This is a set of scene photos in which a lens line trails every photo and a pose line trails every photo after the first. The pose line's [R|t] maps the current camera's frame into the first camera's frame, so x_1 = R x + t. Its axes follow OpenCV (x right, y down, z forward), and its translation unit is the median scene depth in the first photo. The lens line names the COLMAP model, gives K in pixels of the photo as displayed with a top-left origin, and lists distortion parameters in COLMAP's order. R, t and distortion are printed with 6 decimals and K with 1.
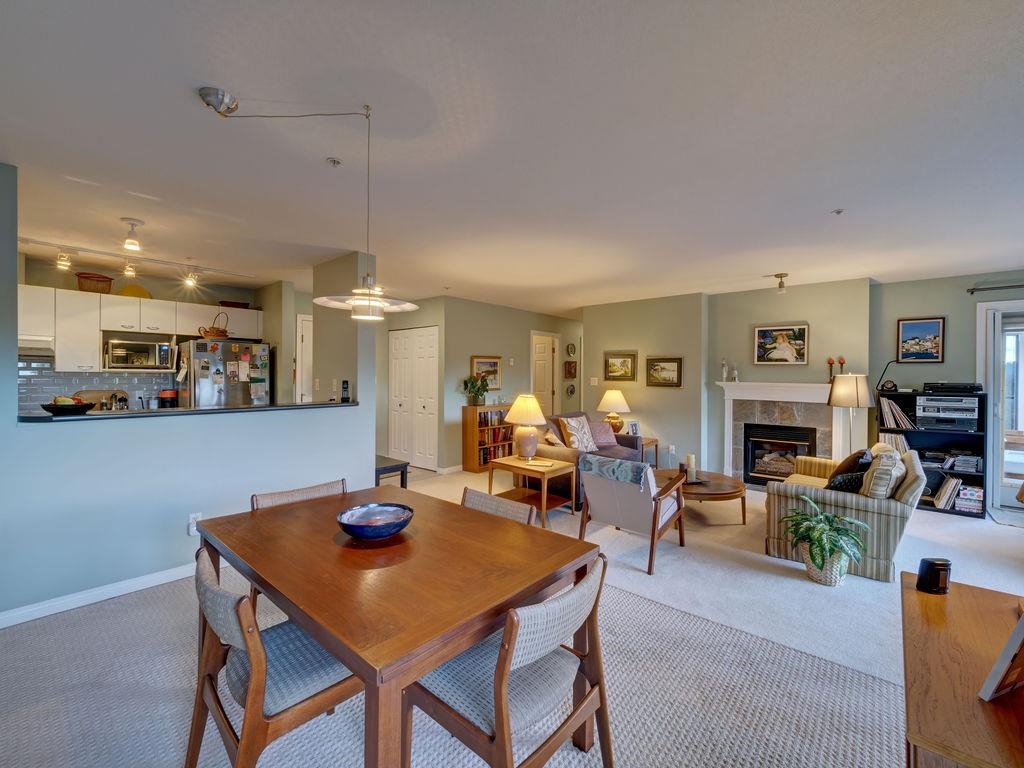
lens RADIAL K [[438.8, 0, 510.0], [0, 438.8, 377.6], [0, 0, 1]] dist [-0.014419, -0.001178]
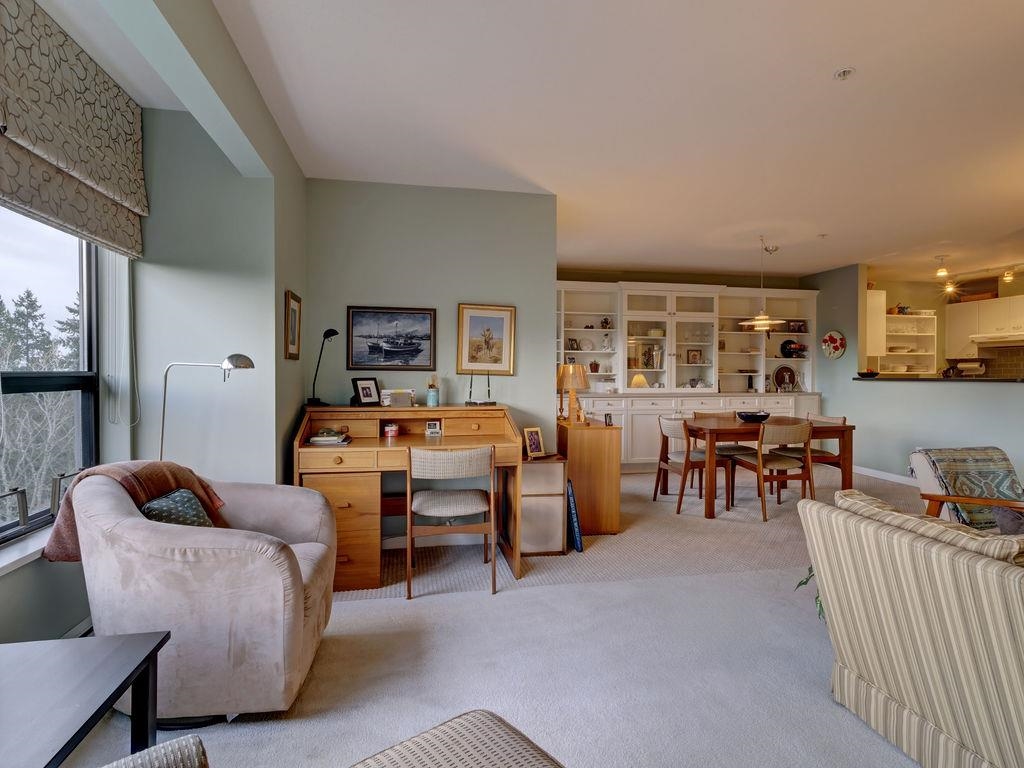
lens RADIAL K [[556.1, 0, 528.0], [0, 556.1, 382.1], [0, 0, 1]] dist [-0.009542, -0.002456]
pose [[-0.617703, 0.005911, -0.786389, 0.971575], [-0.007774, 0.999877, 0.013622, 0.042156], [0.786373, 0.014527, -0.617581, 0.657457]]
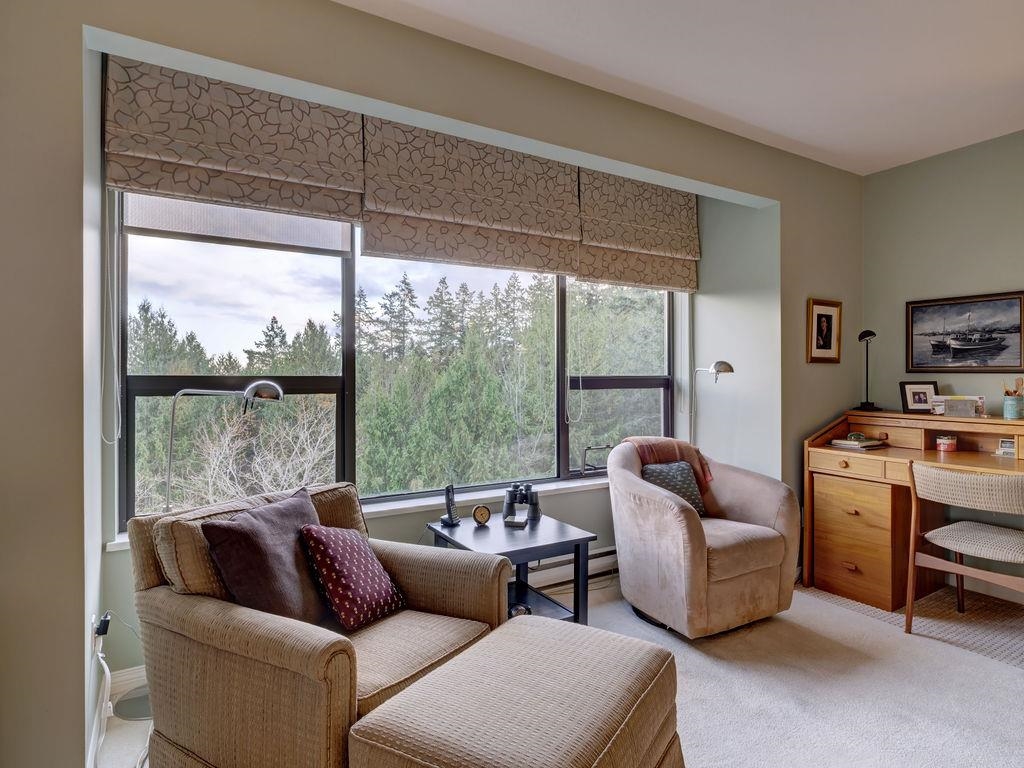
lens RADIAL K [[586.3, 0, 511.5], [0, 586.3, 380.9], [0, 0, 1]] dist [-0.001193, 0.003347]
pose [[-0.942450, -0.006891, 0.334276, 0.750344], [-0.002238, 0.999895, 0.014304, 0.038912], [-0.334339, 0.012733, -0.942367, 0.837937]]
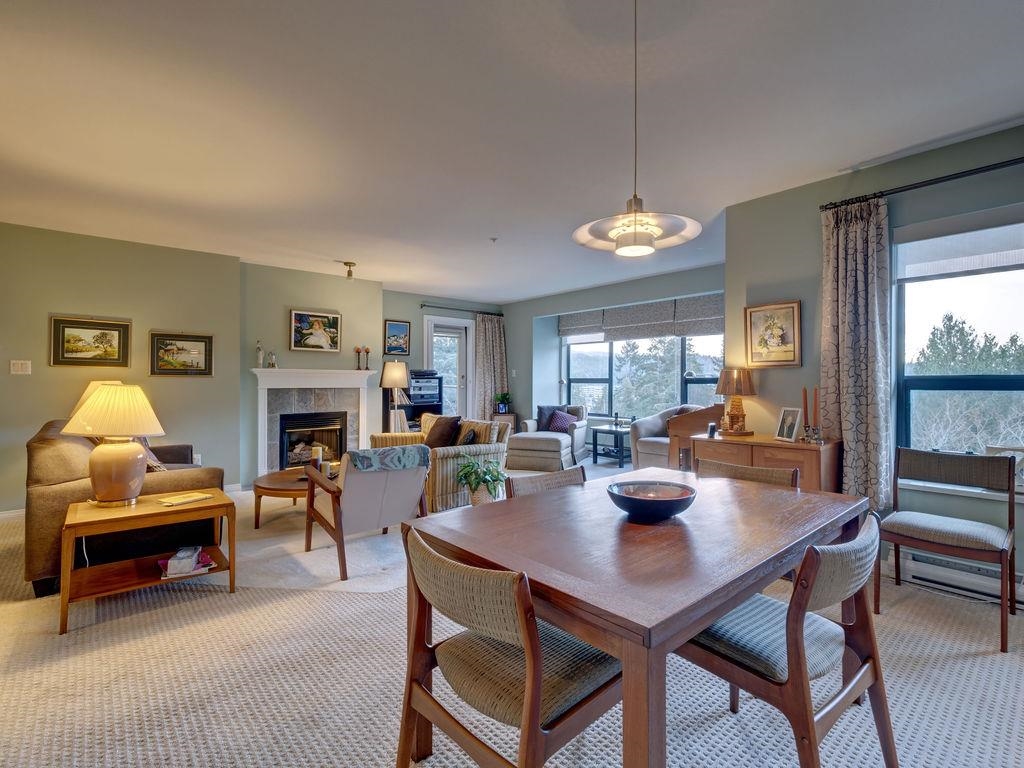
lens RADIAL K [[469.6, 0, 537.8], [0, 469.6, 389.4], [0, 0, 1]] dist [-0.008530, 0.002968]
pose [[0.112365, -0.028417, 0.993261, -0.407915], [0.009343, 0.999577, 0.027541, 0.034128], [-0.993623, 0.006185, 0.112583, 0.400317]]
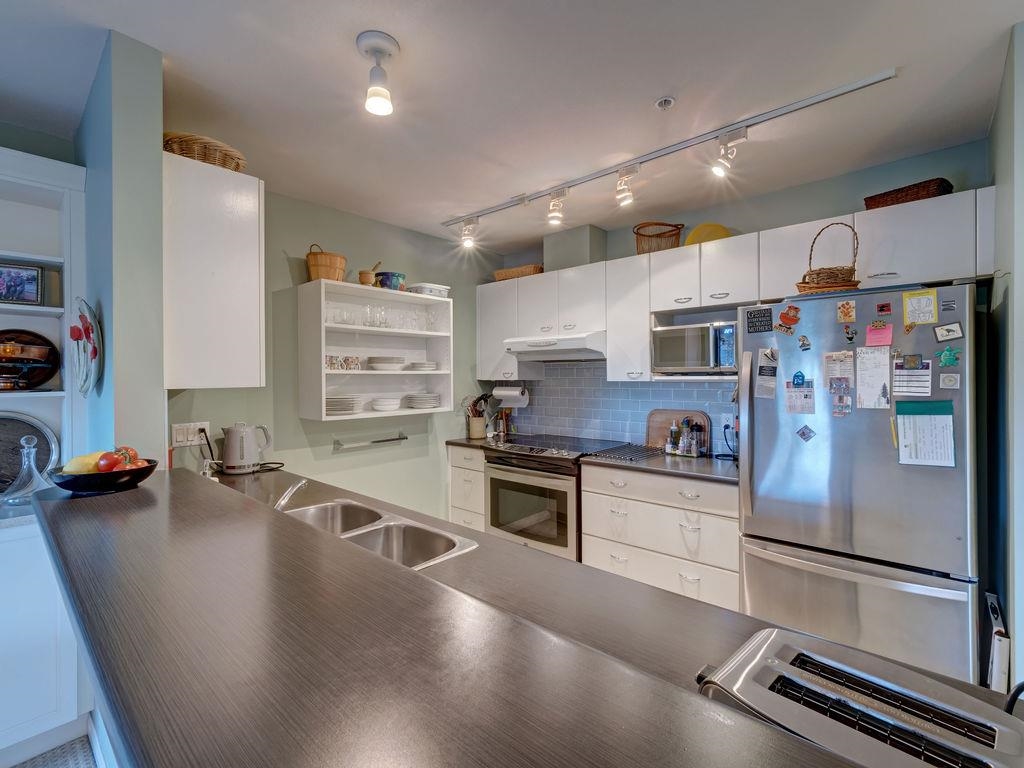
lens RADIAL K [[469.6, 0, 522.9], [0, 469.6, 374.6], [0, 0, 1]] dist [-0.008530, 0.002968]
pose [[-0.007935, -0.007354, -0.999941, -0.244823], [0.002531, 0.999970, -0.007374, -0.015176], [0.999965, -0.002590, -0.007917, 0.704910]]
